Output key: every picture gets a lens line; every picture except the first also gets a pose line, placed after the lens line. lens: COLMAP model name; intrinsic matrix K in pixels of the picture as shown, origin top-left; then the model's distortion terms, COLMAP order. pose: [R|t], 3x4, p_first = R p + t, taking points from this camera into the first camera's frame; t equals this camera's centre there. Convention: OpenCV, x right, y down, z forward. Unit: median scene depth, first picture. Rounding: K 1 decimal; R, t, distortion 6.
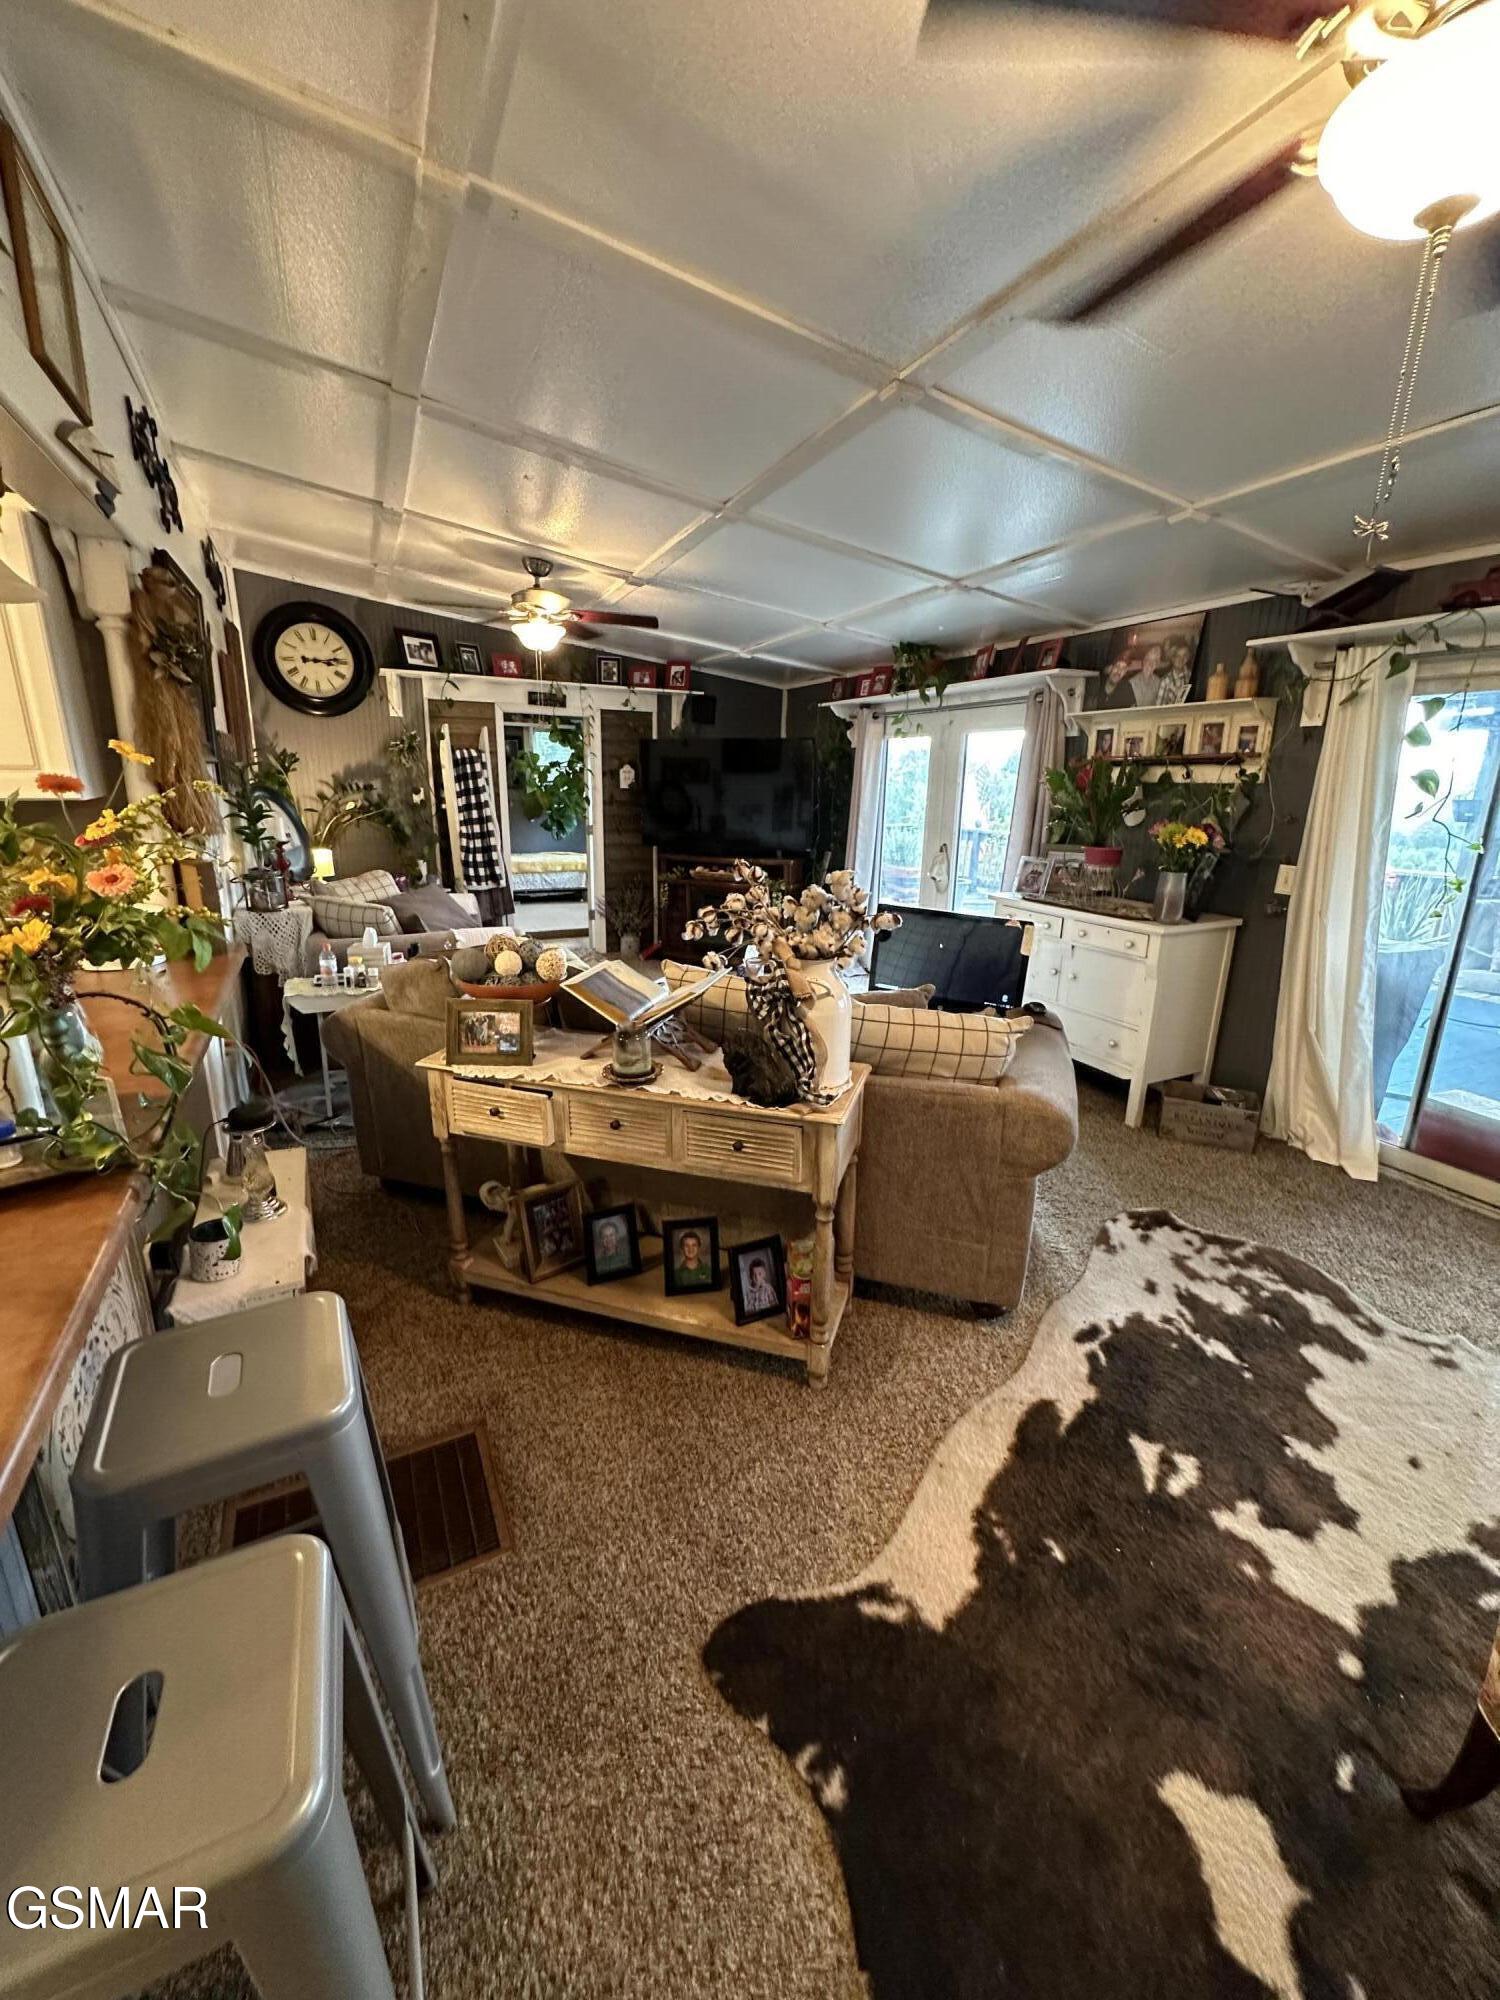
lens RADIAL K [[800.2, 0, 749.6], [0, 800.2, 1000.5], [0, 0, 1]] dist [-0.005685, 0.001128]
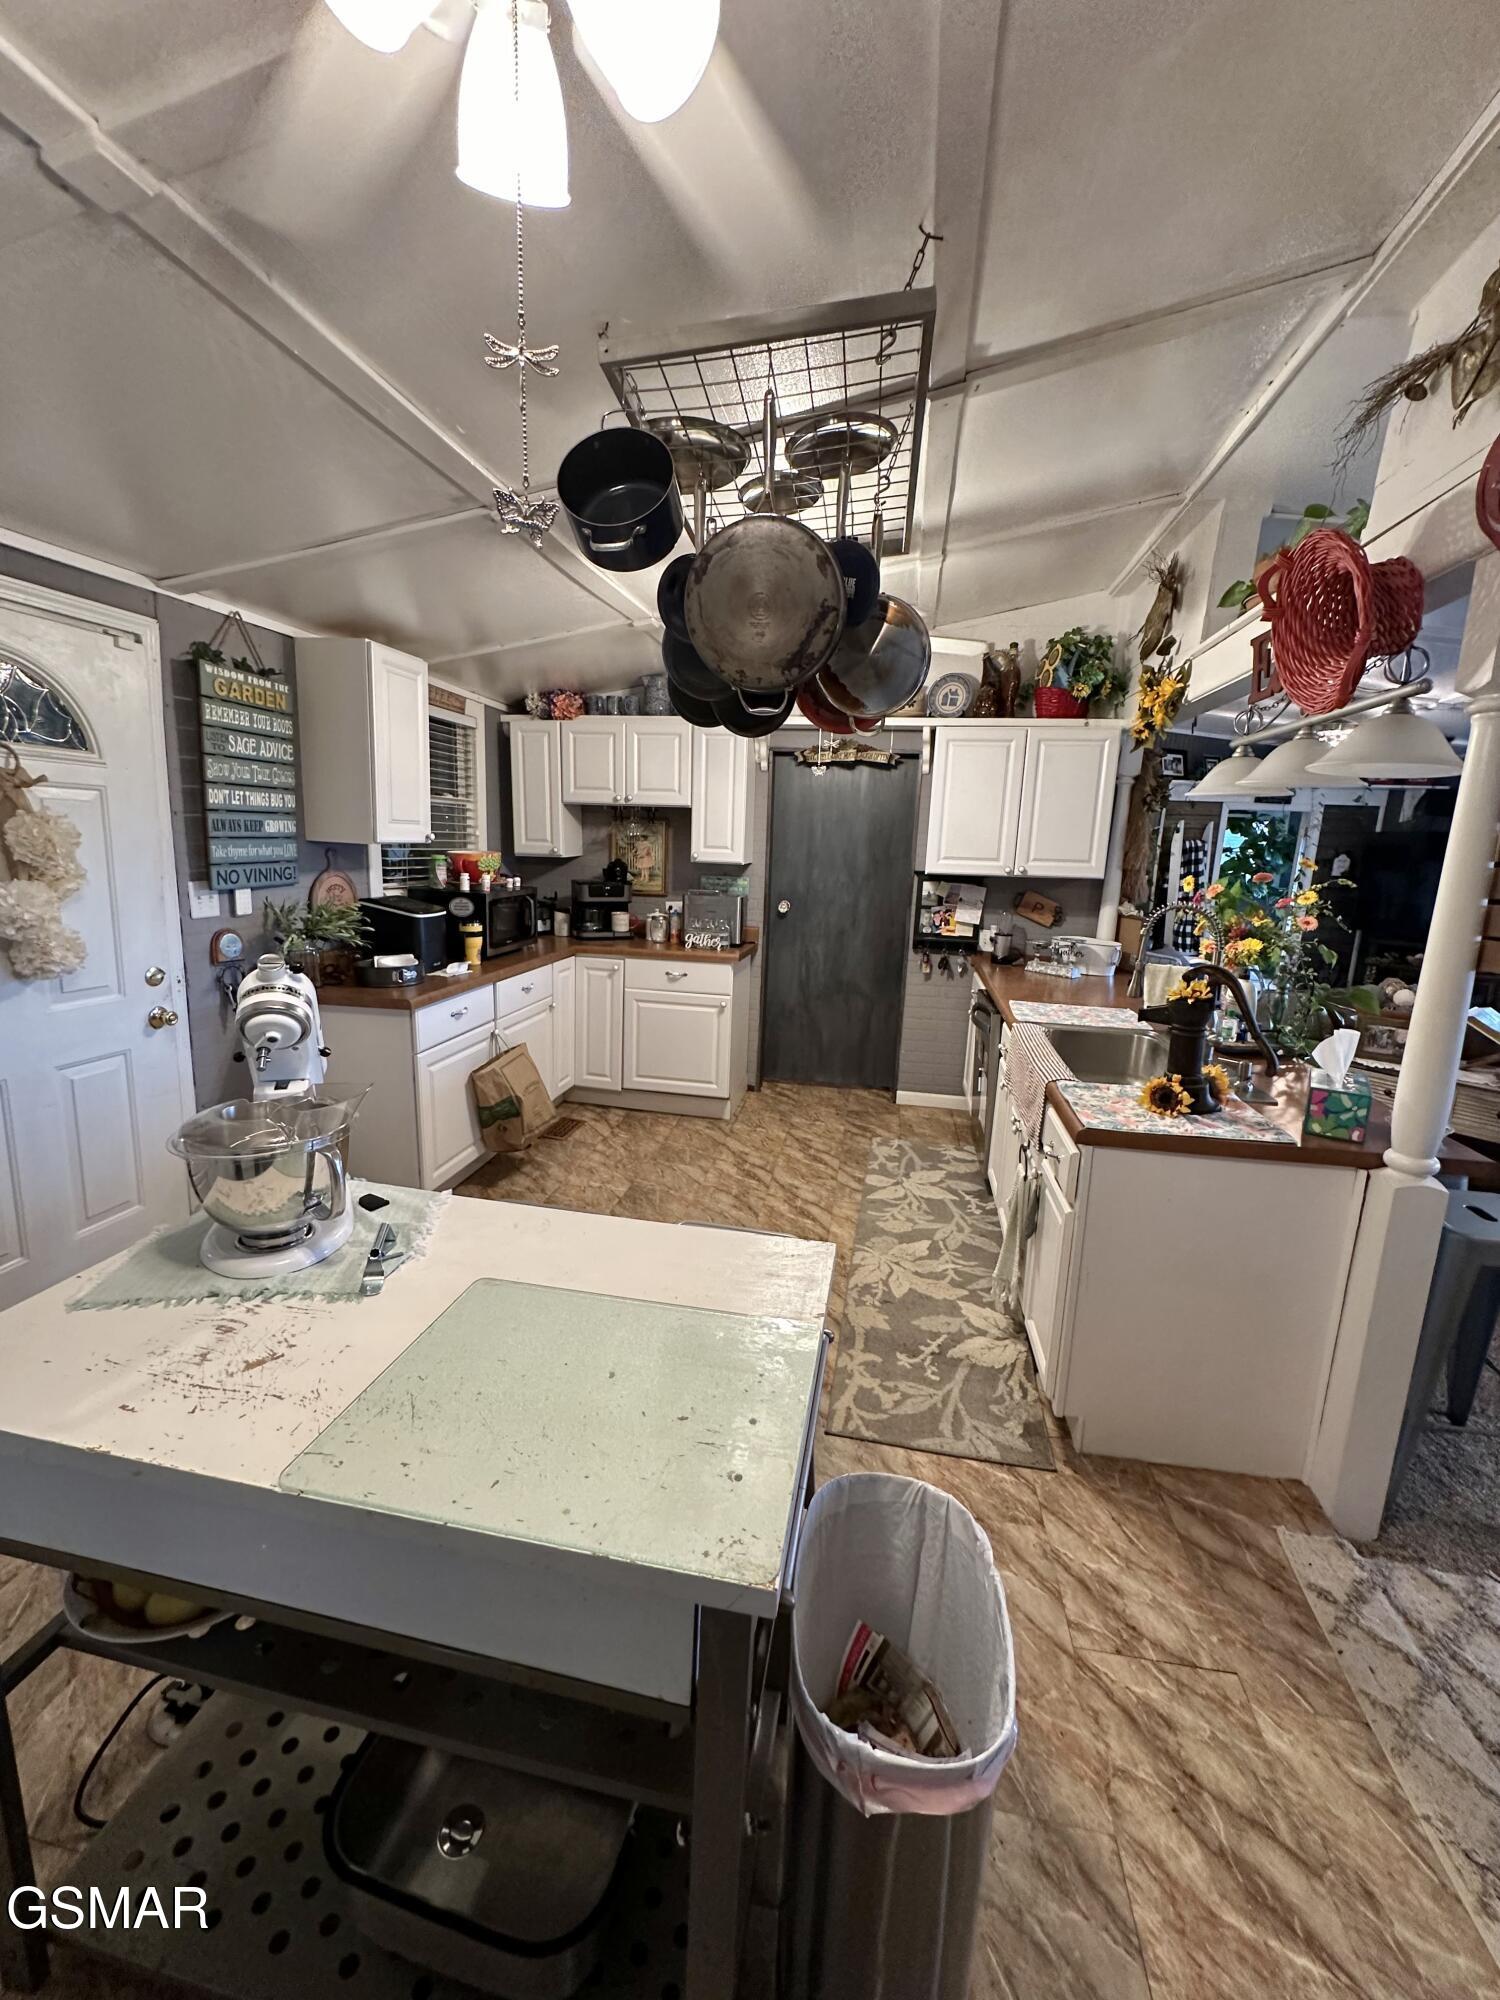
lens RADIAL K [[800.2, 0, 746.5], [0, 800.2, 995.0], [0, 0, 1]] dist [-0.005685, 0.001128]
pose [[0.795115, 0.122825, -0.593890, -0.223174], [-0.179525, 0.983056, -0.037043, 0.124714], [0.579277, 0.136072, 0.803693, -0.503210]]
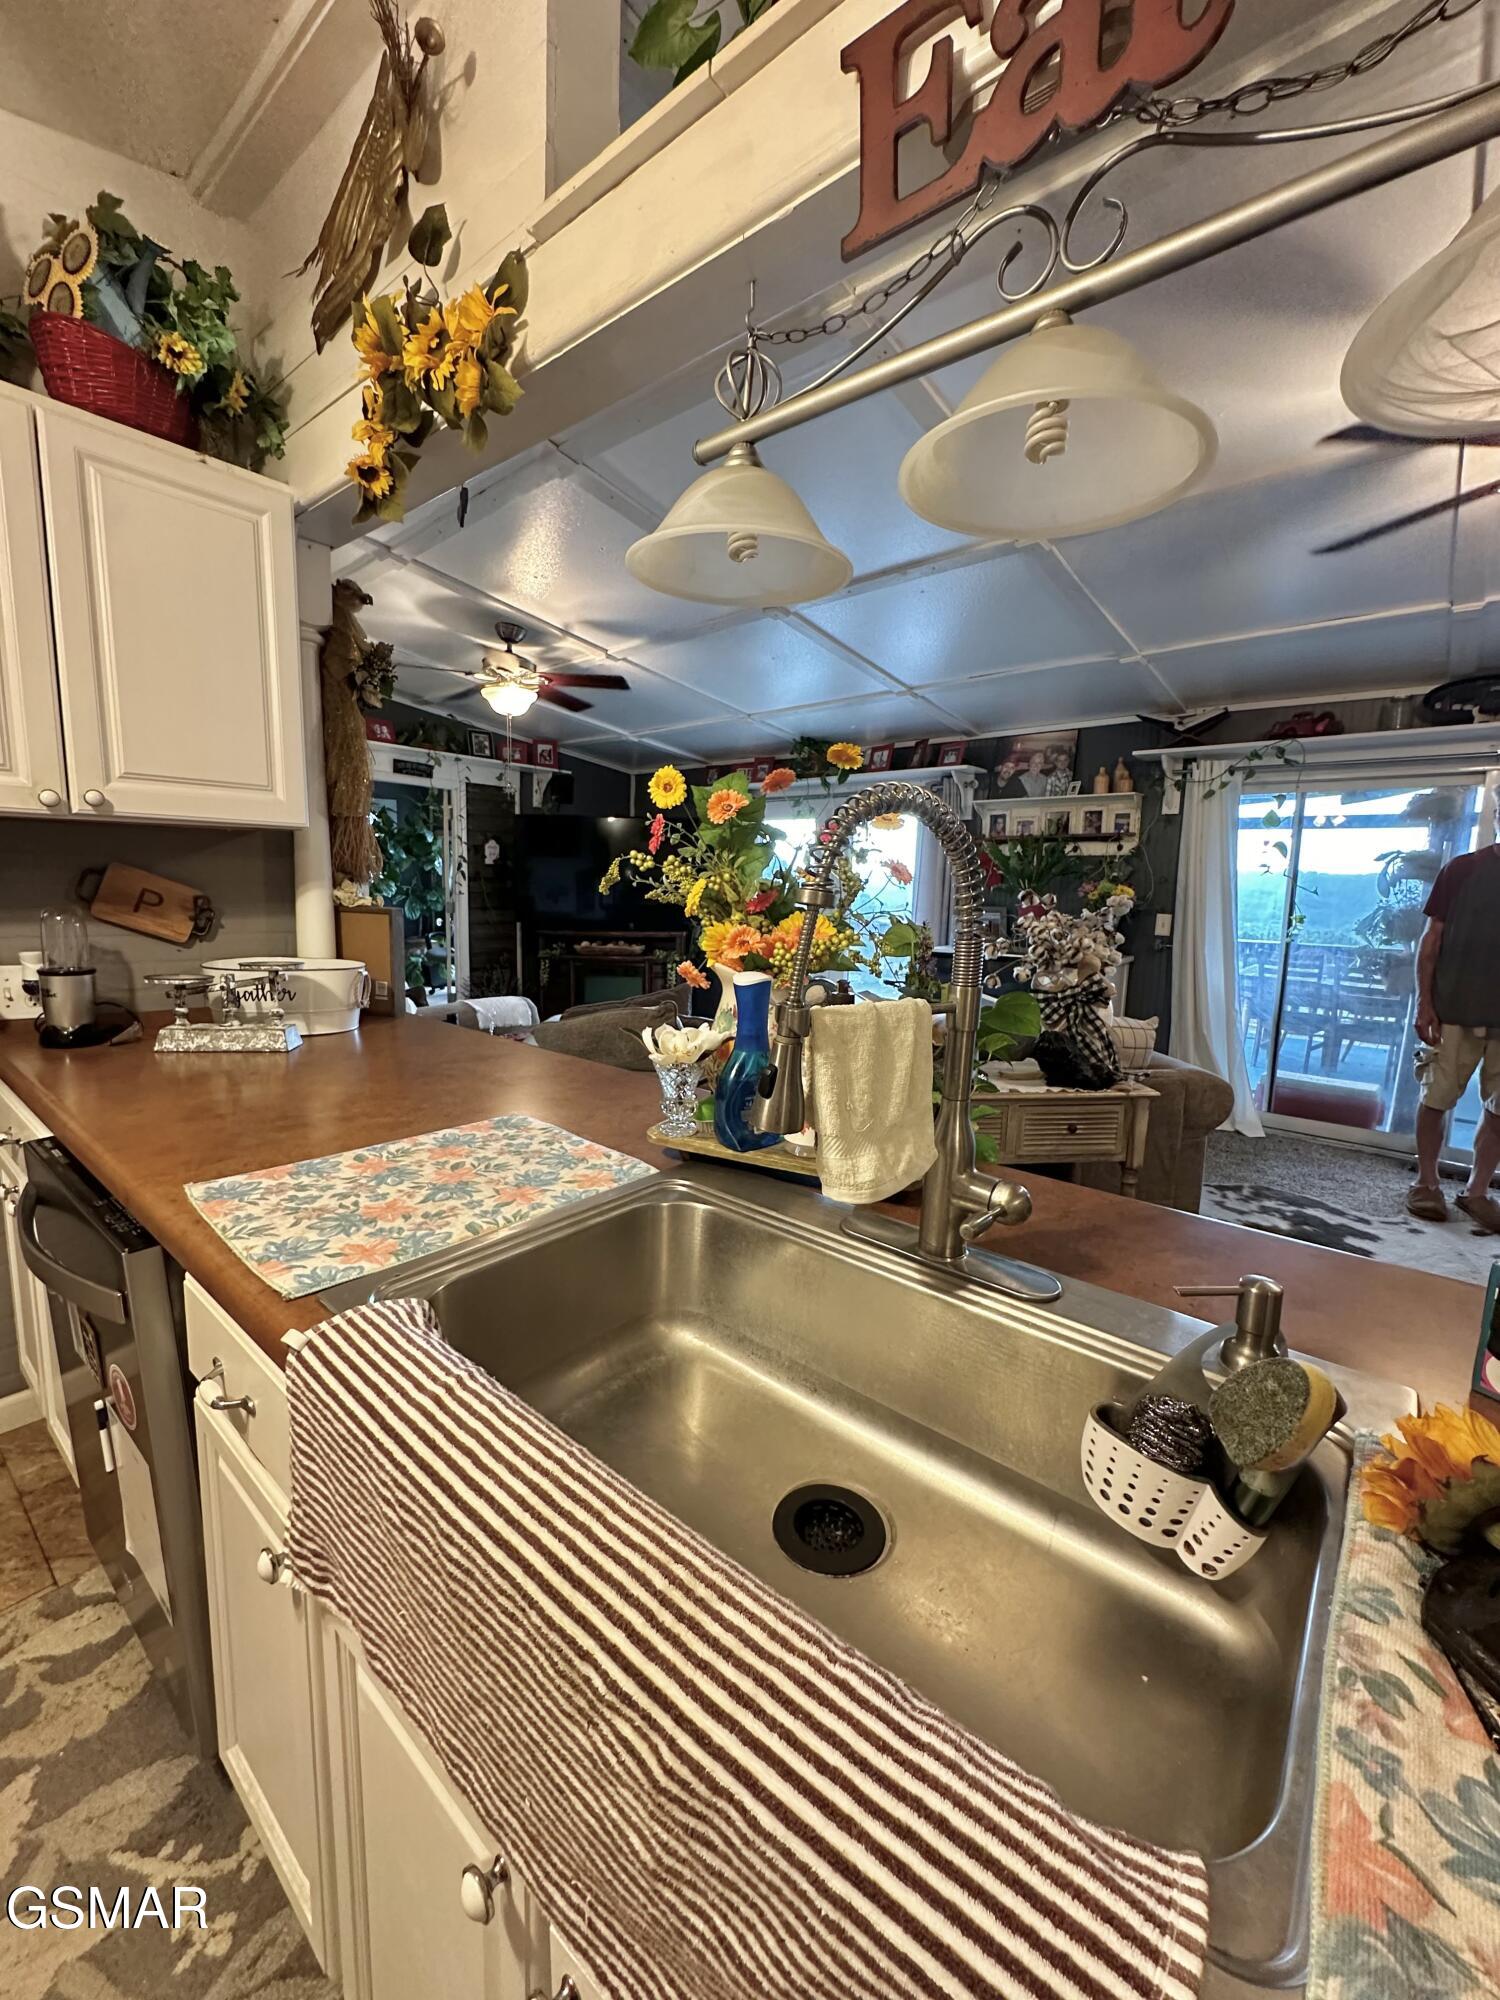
lens RADIAL K [[800.2, 0, 751.6], [0, 800.2, 998.8], [0, 0, 1]] dist [-0.005685, 0.001128]
pose [[0.916331, -0.053147, 0.396879, -0.441363], [0.099216, 0.990380, -0.096451, 0.030041], [-0.387935, 0.127757, 0.912789, 0.047122]]
